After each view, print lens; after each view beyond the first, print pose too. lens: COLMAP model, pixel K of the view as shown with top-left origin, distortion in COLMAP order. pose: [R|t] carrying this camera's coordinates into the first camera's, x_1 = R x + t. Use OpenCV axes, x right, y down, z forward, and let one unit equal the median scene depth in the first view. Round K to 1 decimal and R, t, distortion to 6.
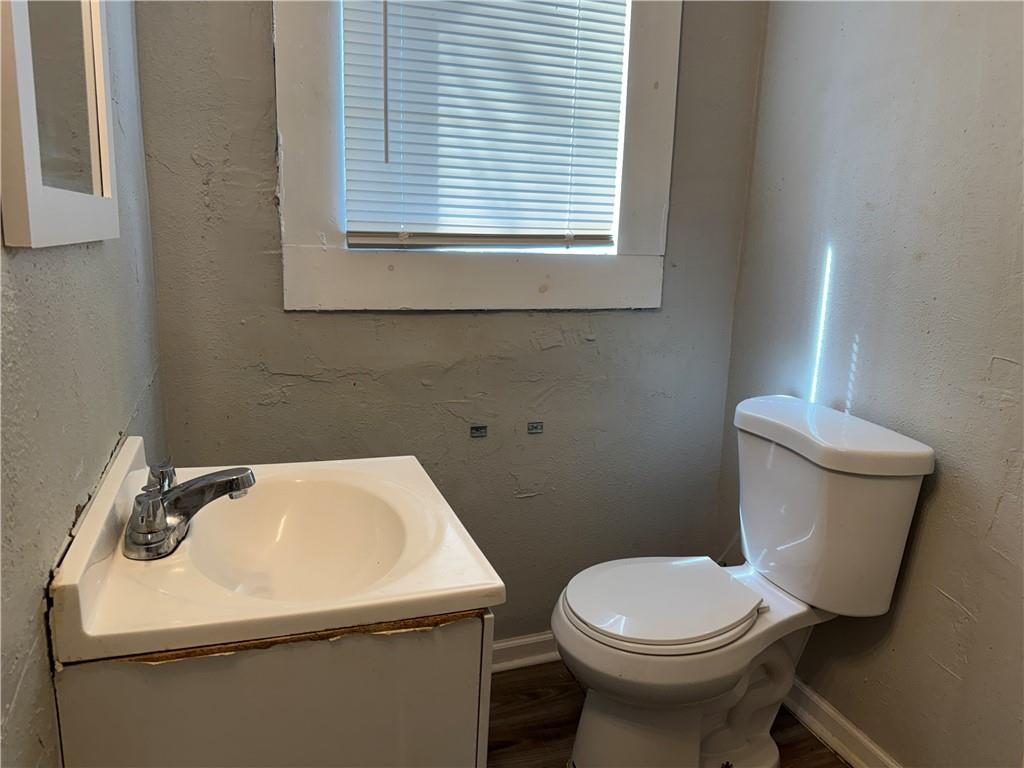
lens RADIAL K [[743.3, 0, 517.3], [0, 743.3, 389.3], [0, 0, 1]] dist [0.020980, -0.036719]
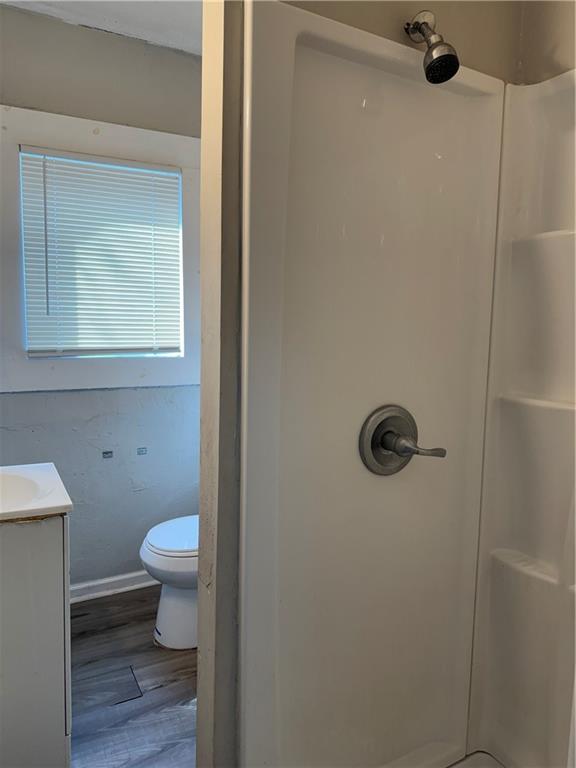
lens RADIAL K [[557.5, 0, 299.7], [0, 557.5, 389.2], [0, 0, 1]] dist [0.020980, -0.036719]
pose [[0.985110, -0.032288, 0.168868, 0.203255], [0.046585, 0.995593, -0.081396, 0.033428], [-0.165496, 0.088051, 0.982272, -0.477374]]
